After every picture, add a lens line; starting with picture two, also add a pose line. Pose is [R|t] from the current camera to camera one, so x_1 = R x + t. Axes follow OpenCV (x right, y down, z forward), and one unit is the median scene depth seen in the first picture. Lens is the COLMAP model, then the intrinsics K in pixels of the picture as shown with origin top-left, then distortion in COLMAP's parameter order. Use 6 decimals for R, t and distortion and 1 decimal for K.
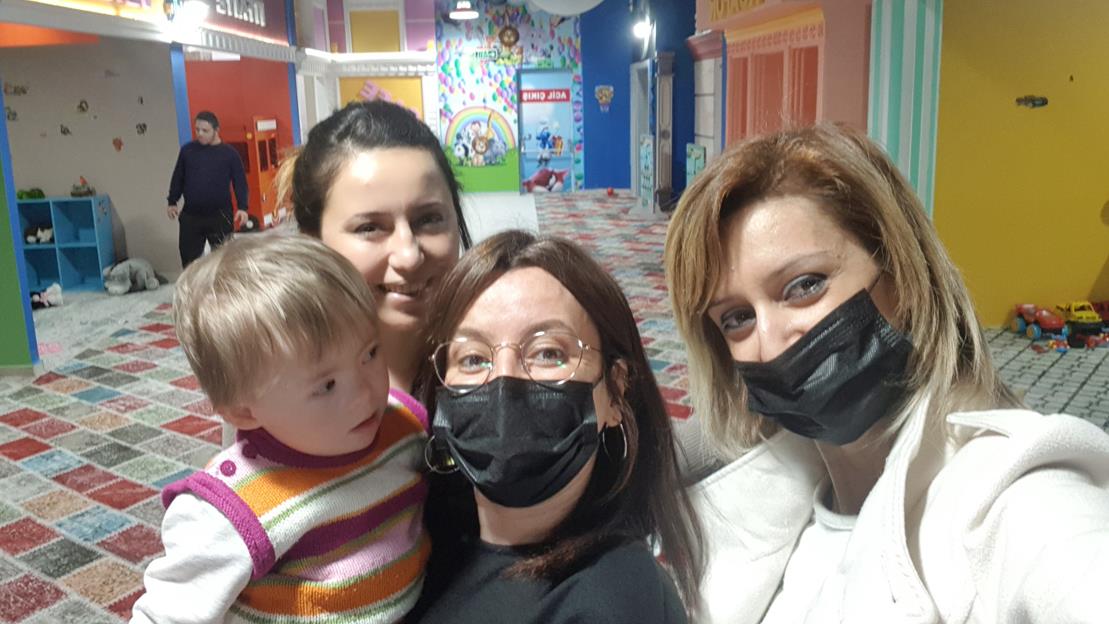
lens RADIAL K [[924.3, 0, 543.8], [0, 924.3, 317.7], [0, 0, 1]] dist [-0.010123, -0.024517]
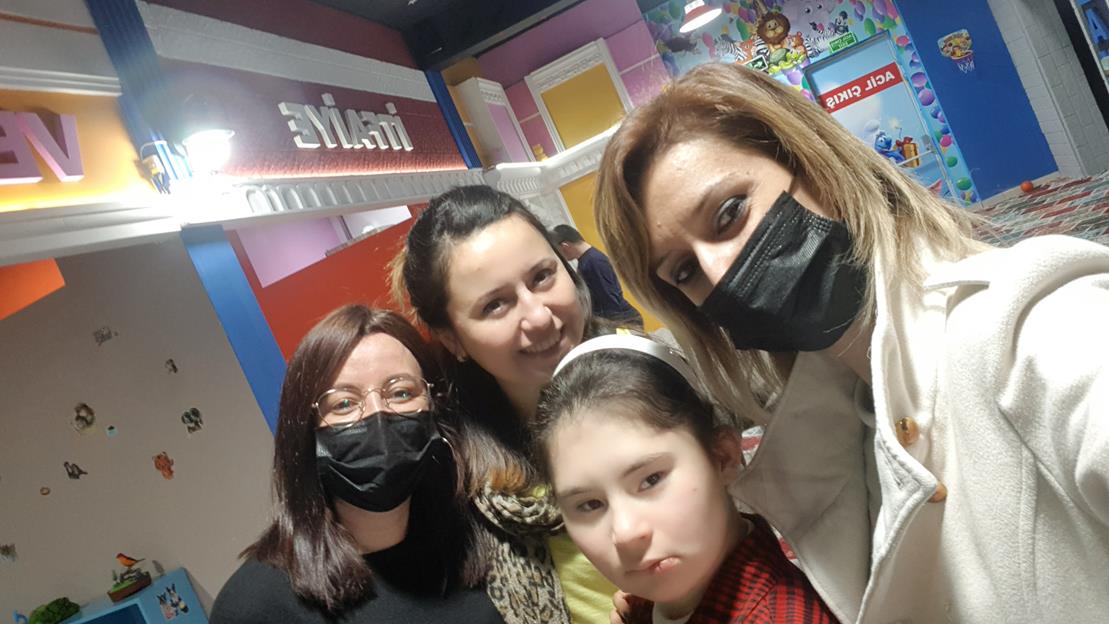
lens RADIAL K [[924.3, 0, 548.3], [0, 924.3, 306.2], [0, 0, 1]] dist [-0.010123, -0.024517]
pose [[0.892202, -0.355170, -0.278979, -0.067016], [0.322628, 0.933478, -0.156622, -0.071985], [0.316048, 0.049732, 0.947439, 0.344823]]
